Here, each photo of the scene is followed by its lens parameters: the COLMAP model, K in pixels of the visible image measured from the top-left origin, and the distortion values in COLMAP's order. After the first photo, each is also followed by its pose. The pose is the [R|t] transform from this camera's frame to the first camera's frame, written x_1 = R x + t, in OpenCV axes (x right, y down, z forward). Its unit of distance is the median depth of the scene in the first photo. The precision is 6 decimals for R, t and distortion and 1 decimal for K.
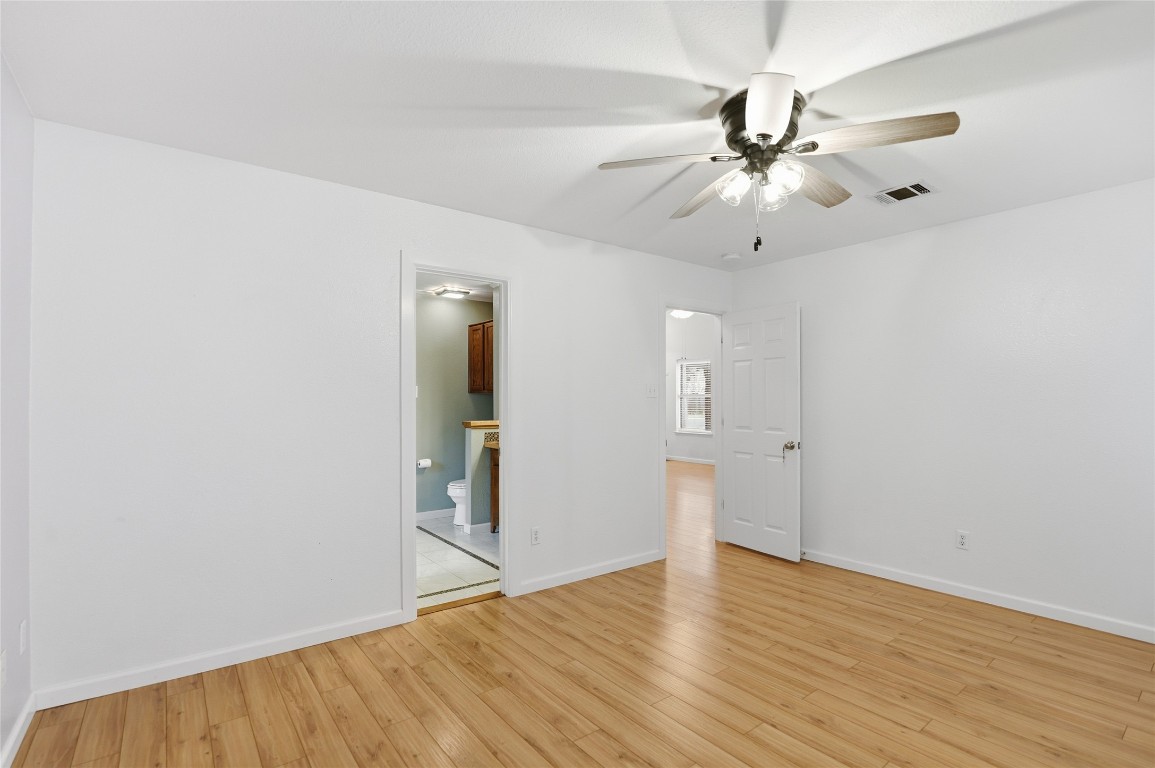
lens RADIAL K [[533.1, 0, 585.1], [0, 533.1, 394.9], [0, 0, 1]] dist [-0.022896, 0.000907]
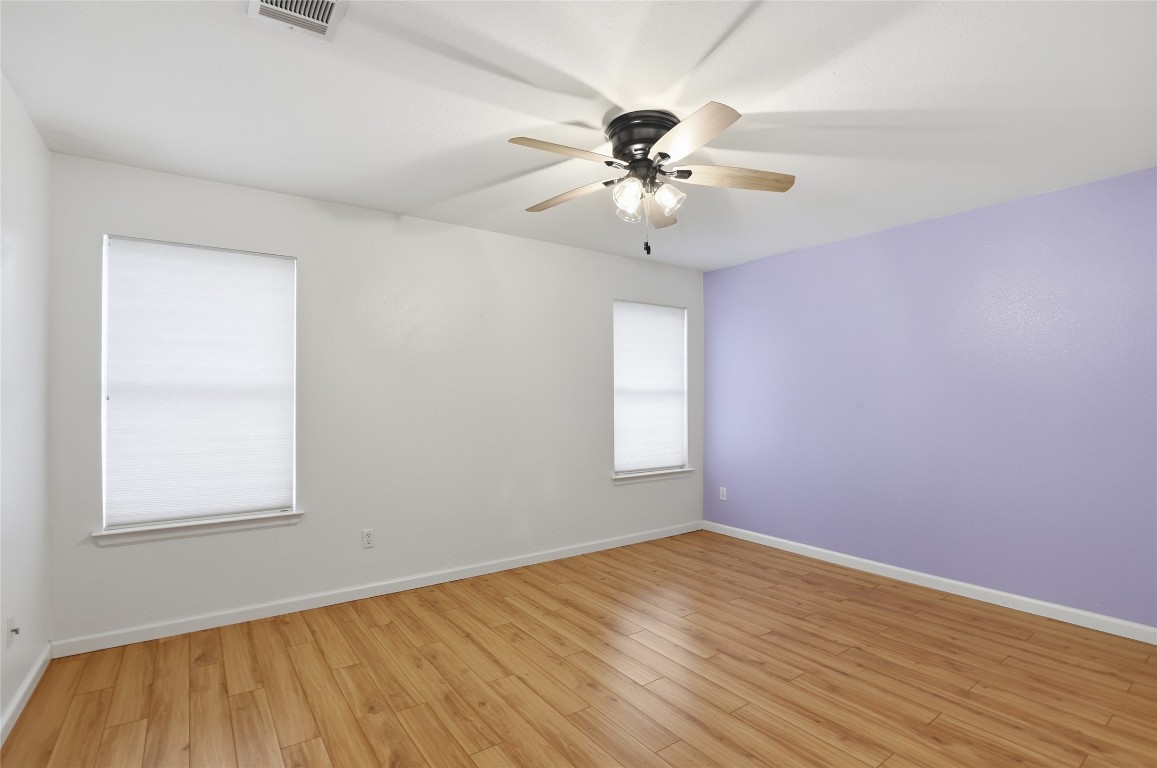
lens RADIAL K [[534.1, 0, 586.1], [0, 534.1, 394.9], [0, 0, 1]] dist [-0.022896, 0.000907]
pose [[-0.999623, -0.001530, 0.027417, 0.407390], [-0.001960, 0.999876, -0.015639, 0.031007], [-0.027389, -0.015687, -0.999502, 2.023455]]
